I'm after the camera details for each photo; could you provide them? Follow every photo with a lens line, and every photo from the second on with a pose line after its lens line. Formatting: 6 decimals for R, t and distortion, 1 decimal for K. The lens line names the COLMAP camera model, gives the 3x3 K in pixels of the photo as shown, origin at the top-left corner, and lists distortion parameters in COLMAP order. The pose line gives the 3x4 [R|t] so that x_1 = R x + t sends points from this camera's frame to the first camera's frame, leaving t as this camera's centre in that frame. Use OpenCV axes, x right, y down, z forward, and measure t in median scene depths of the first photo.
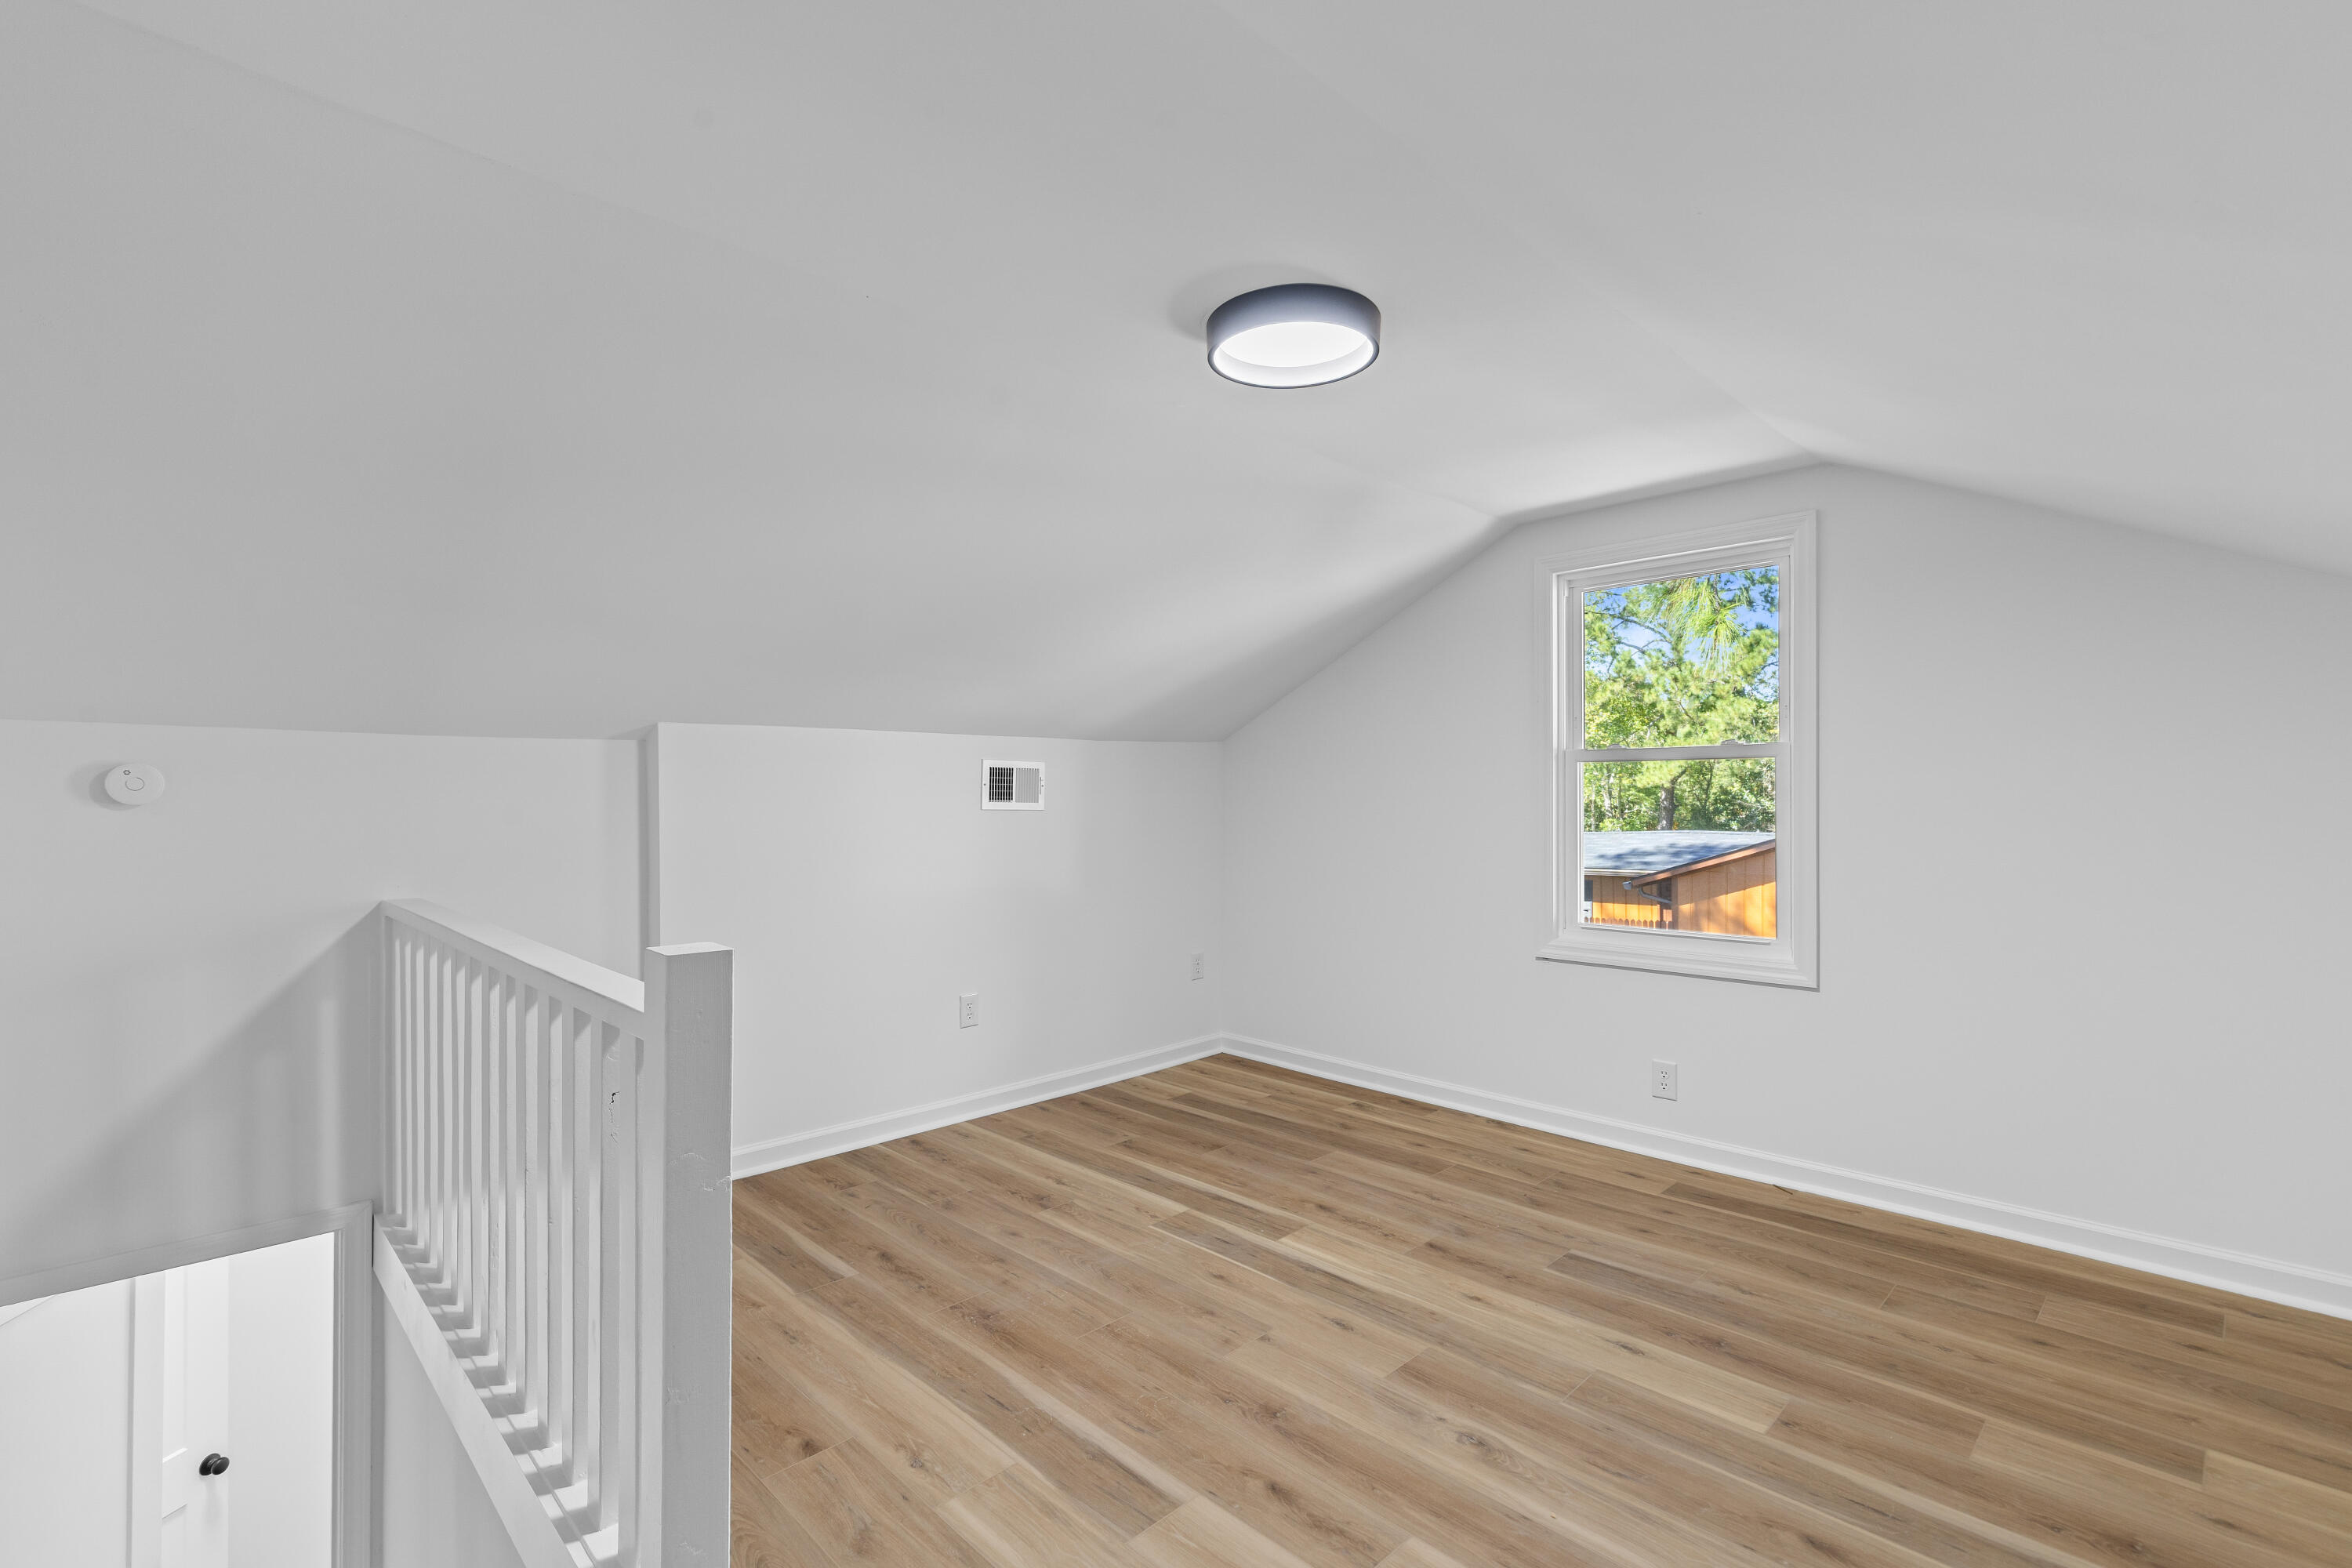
lens RADIAL K [[1072.4, 0, 1176.0], [0, 1072.4, 784.0], [0, 0, 1]] dist [-0.001583, -0.000200]
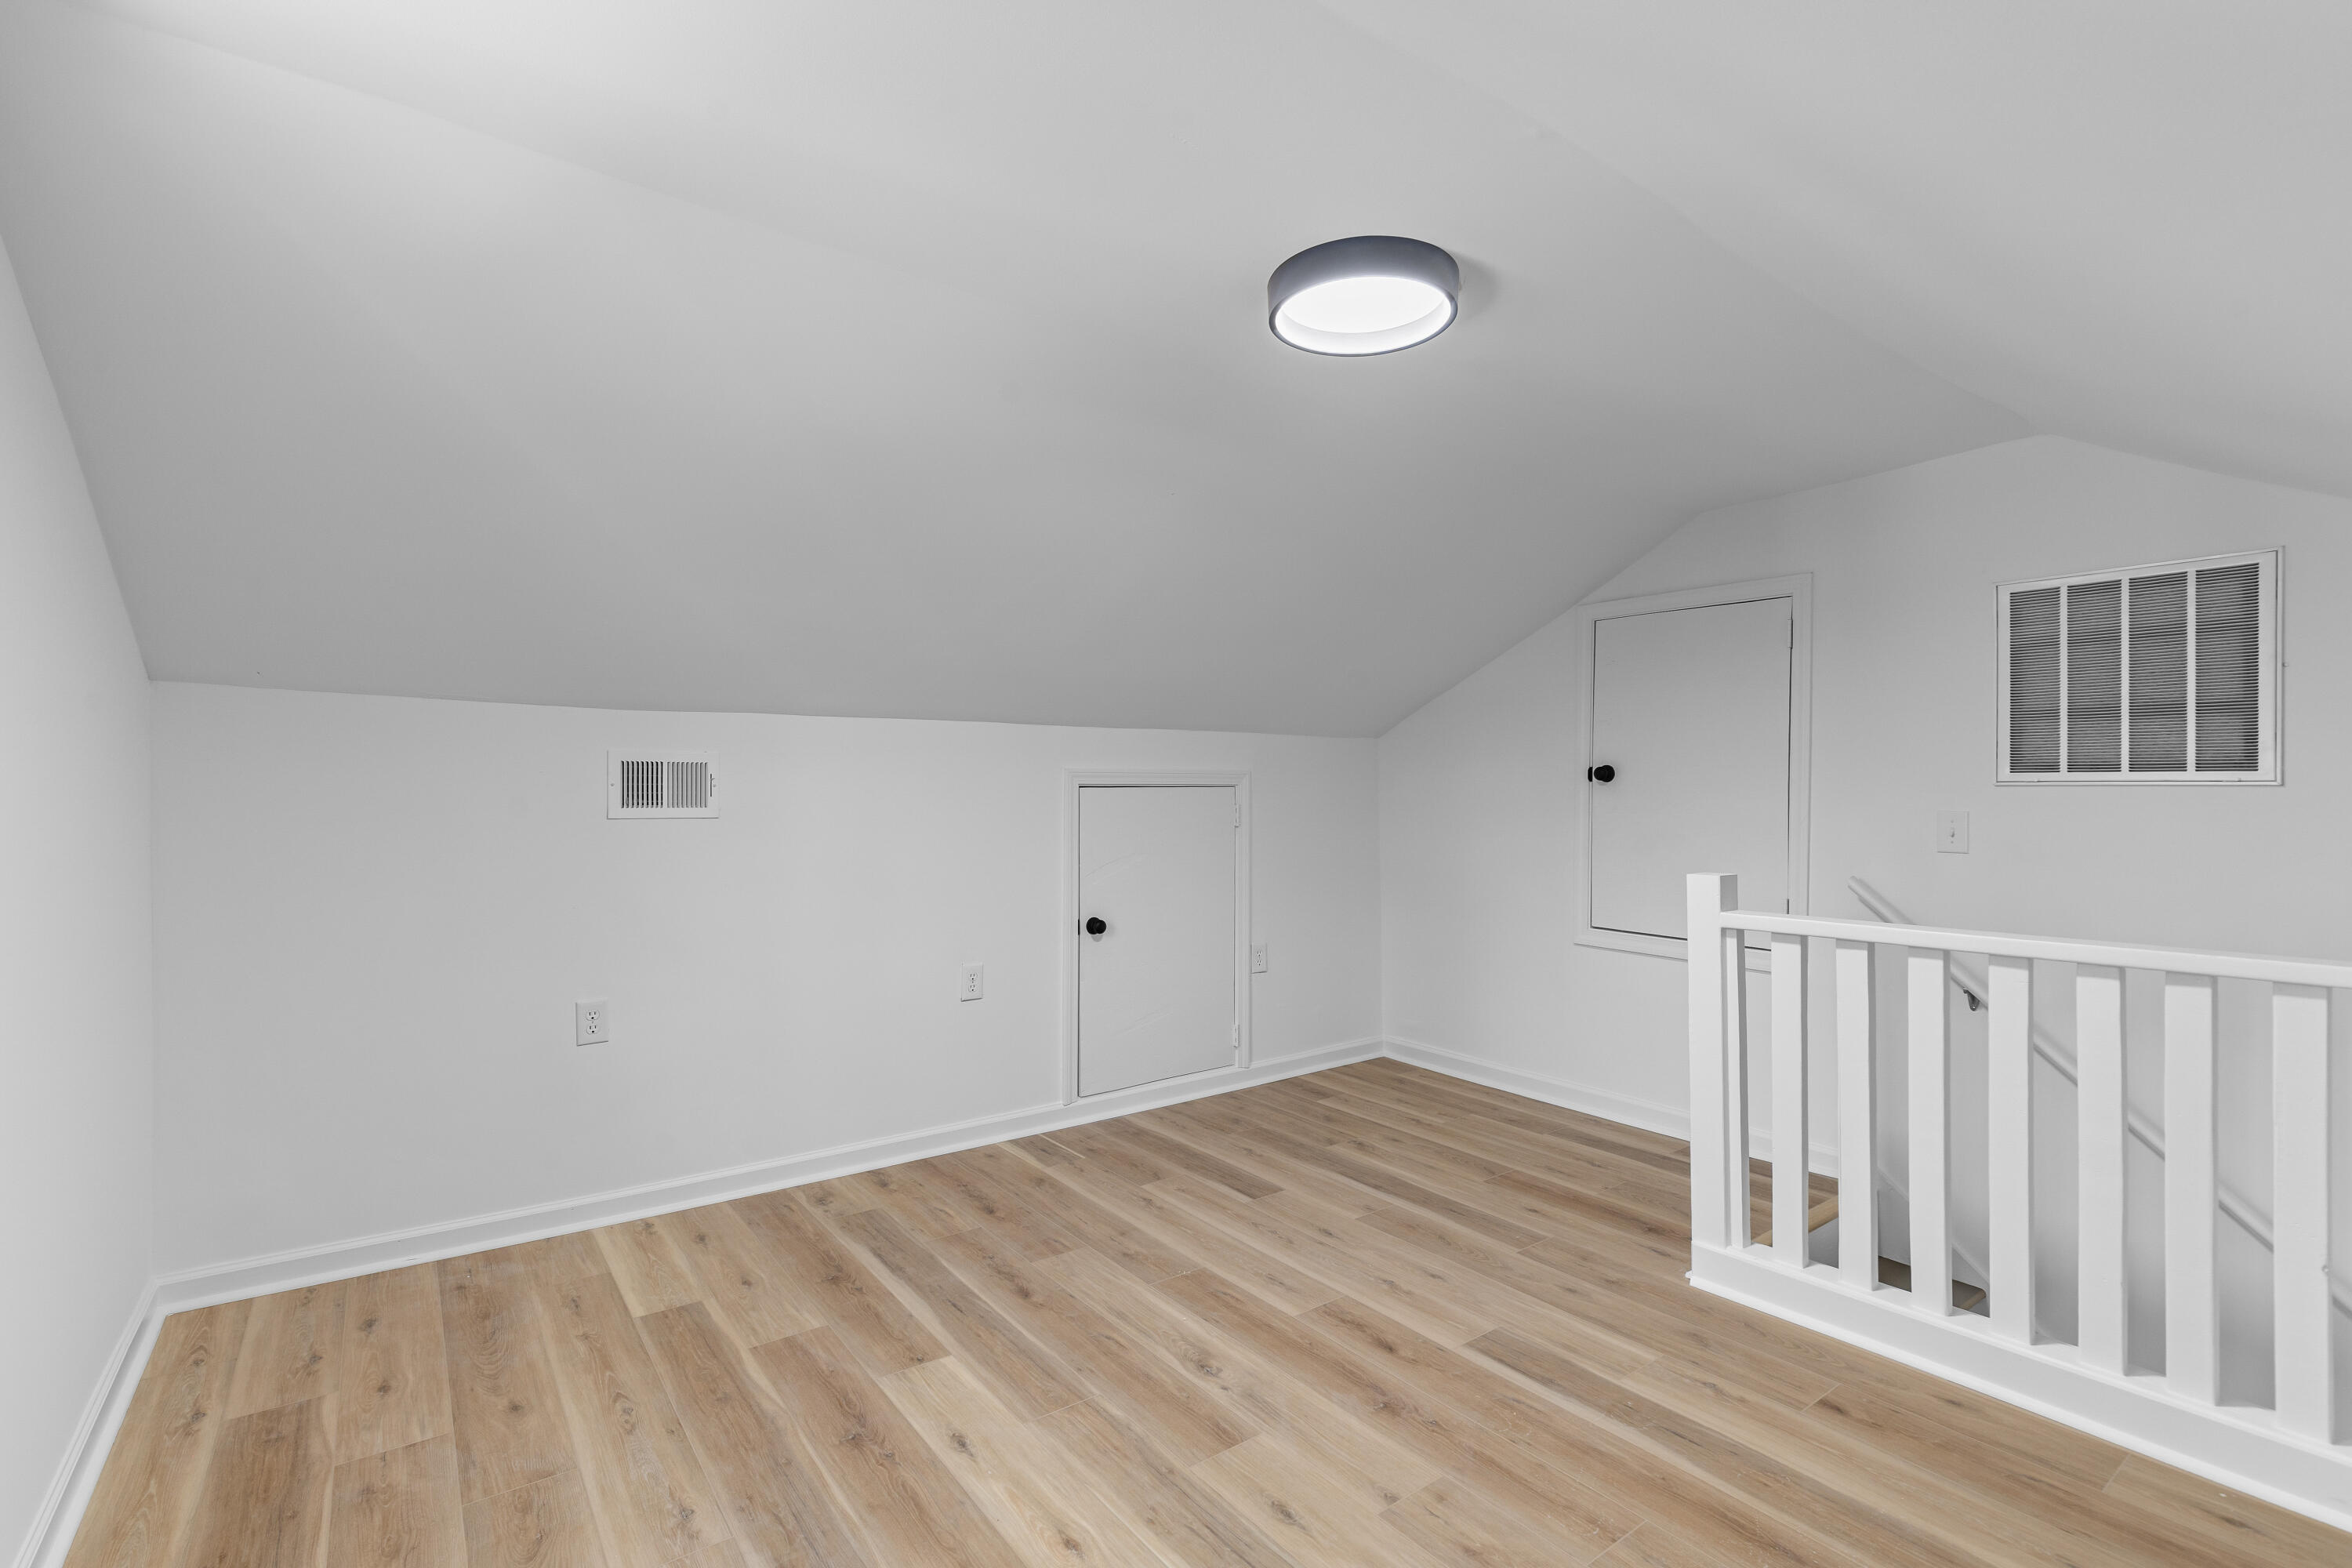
lens RADIAL K [[1072.4, 0, 1176.0], [0, 1072.4, 784.0], [0, 0, 1]] dist [-0.001583, -0.000200]
pose [[-0.989648, 0.005532, 0.143407, 0.136764], [0.004092, 0.999938, -0.010329, 0.008588], [-0.143455, -0.009635, -0.989610, 1.997118]]
